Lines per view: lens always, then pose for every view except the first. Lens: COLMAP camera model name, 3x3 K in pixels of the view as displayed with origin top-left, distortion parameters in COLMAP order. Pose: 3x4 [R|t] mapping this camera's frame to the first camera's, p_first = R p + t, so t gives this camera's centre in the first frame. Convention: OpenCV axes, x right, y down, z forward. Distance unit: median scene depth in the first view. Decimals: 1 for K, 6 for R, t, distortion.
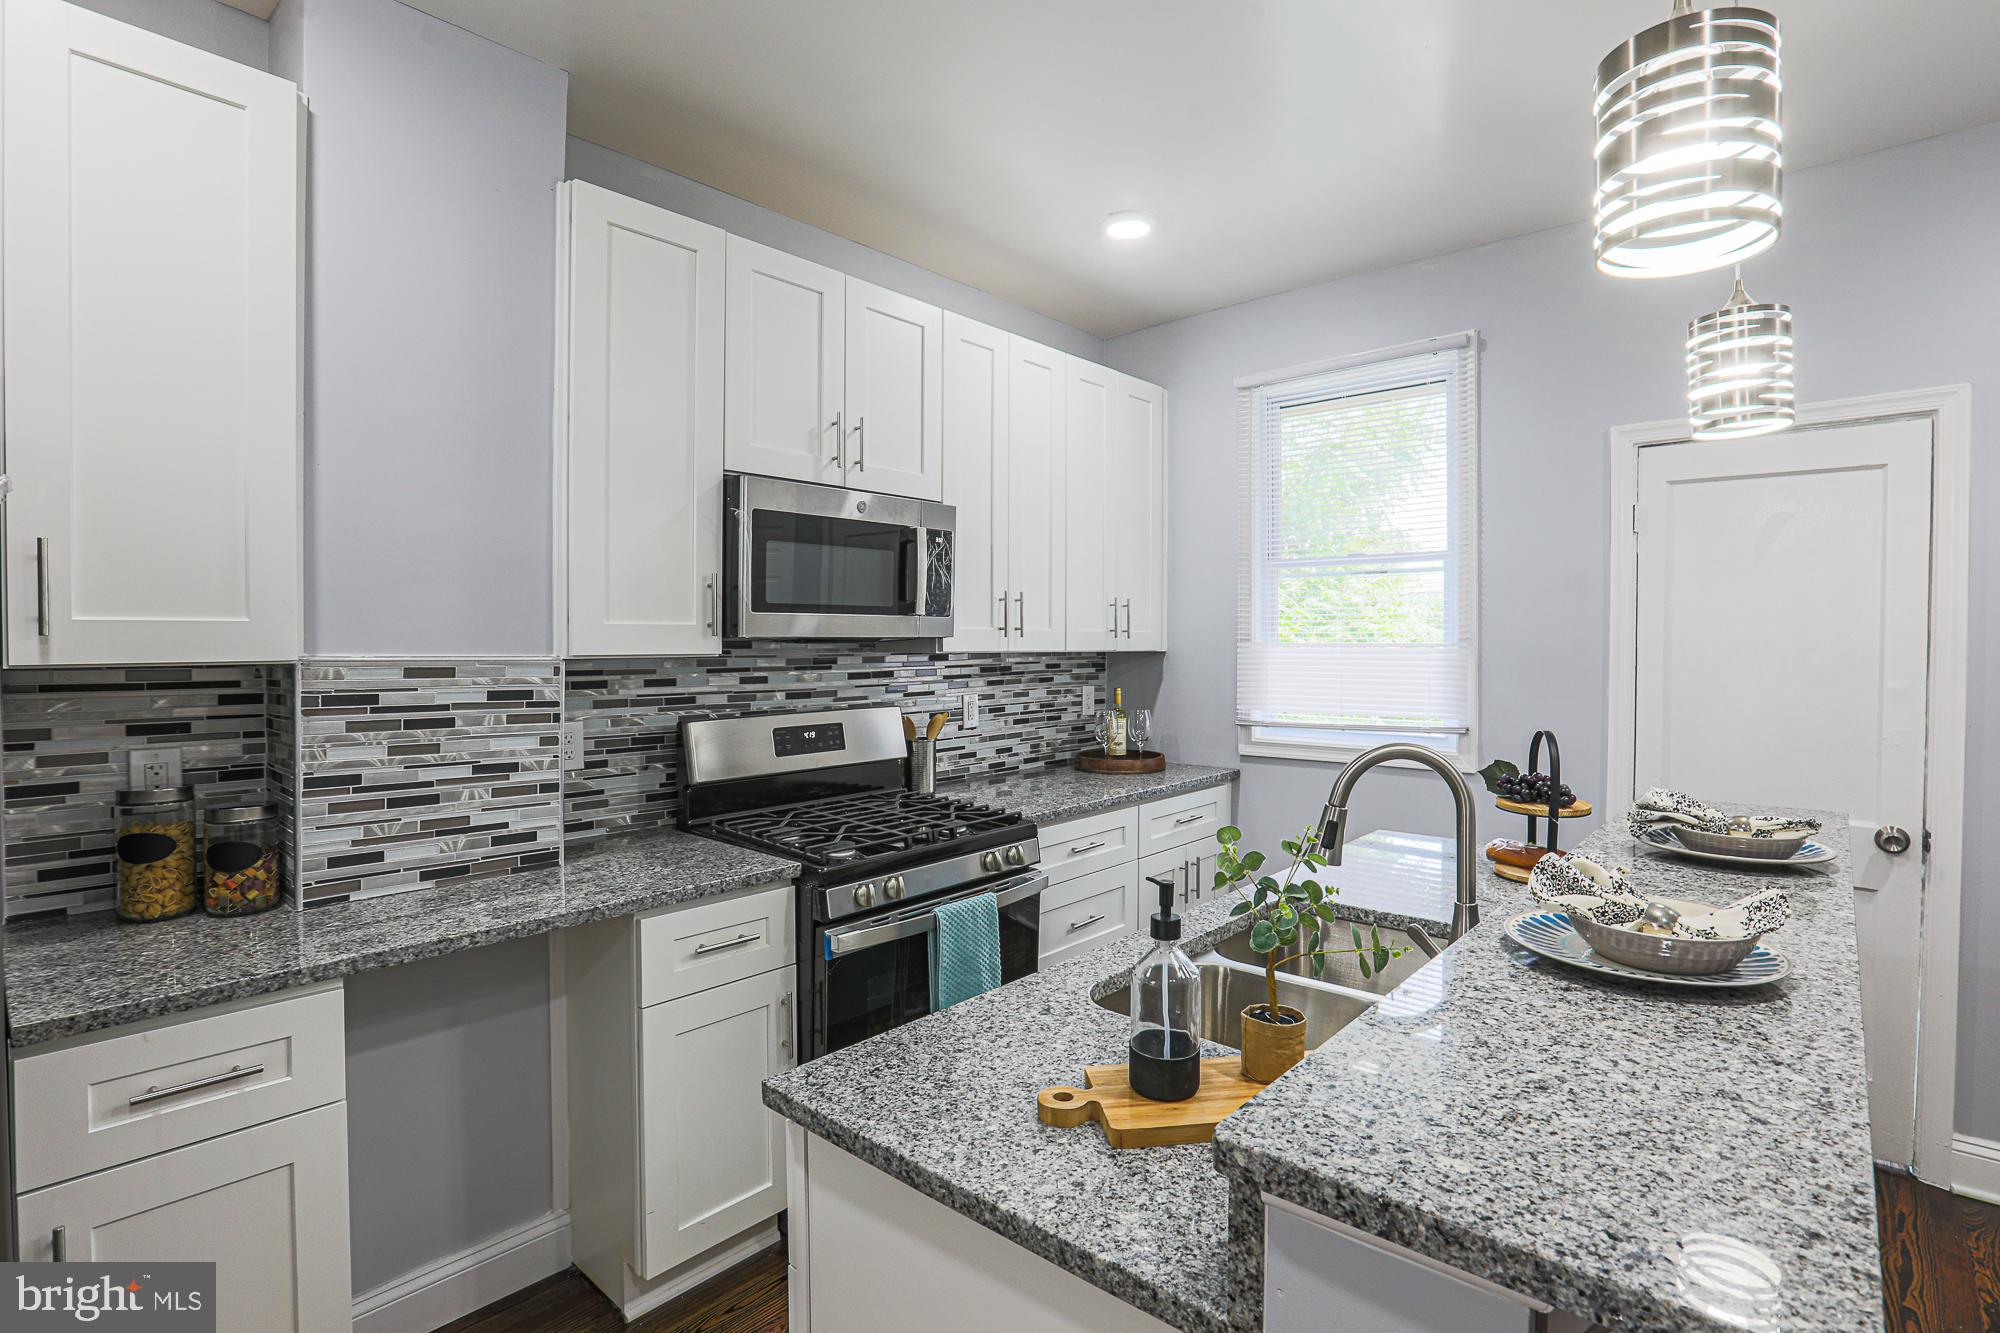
lens RADIAL K [[983.1, 0, 980.8], [0, 983.1, 651.9], [0, 0, 1]] dist [-0.020986, 0.000520]
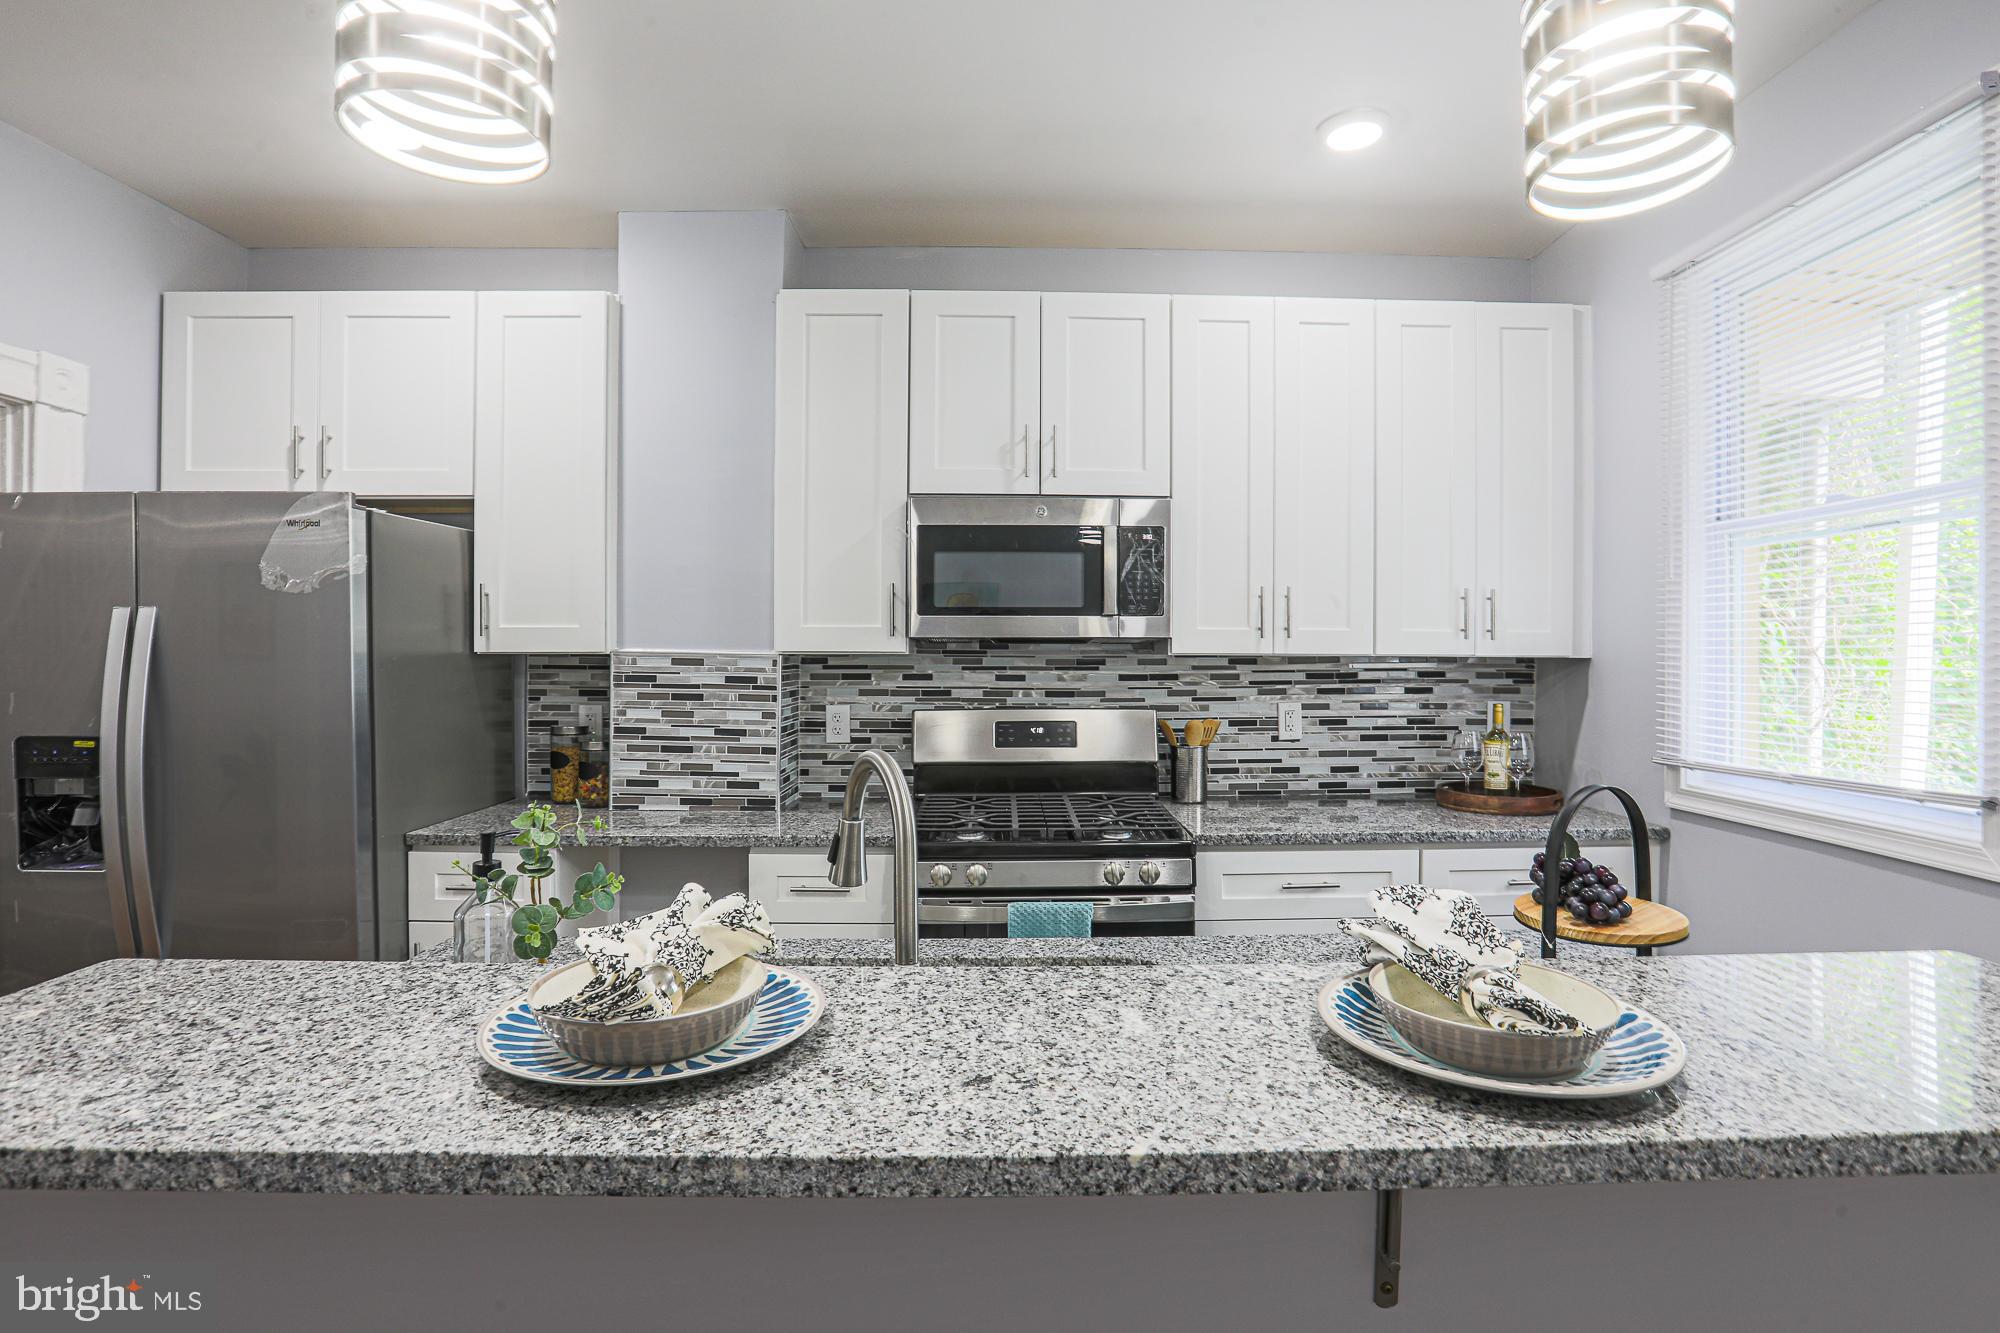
lens RADIAL K [[950.3, 0, 993.2], [0, 950.3, 658.0], [0, 0, 1]] dist [-0.071825, 0.048451]
pose [[0.684279, 0.009008, -0.729164, 0.602940], [-0.012289, 0.999924, 0.000820, 0.006799], [0.729116, 0.008400, 0.684338, 0.291825]]
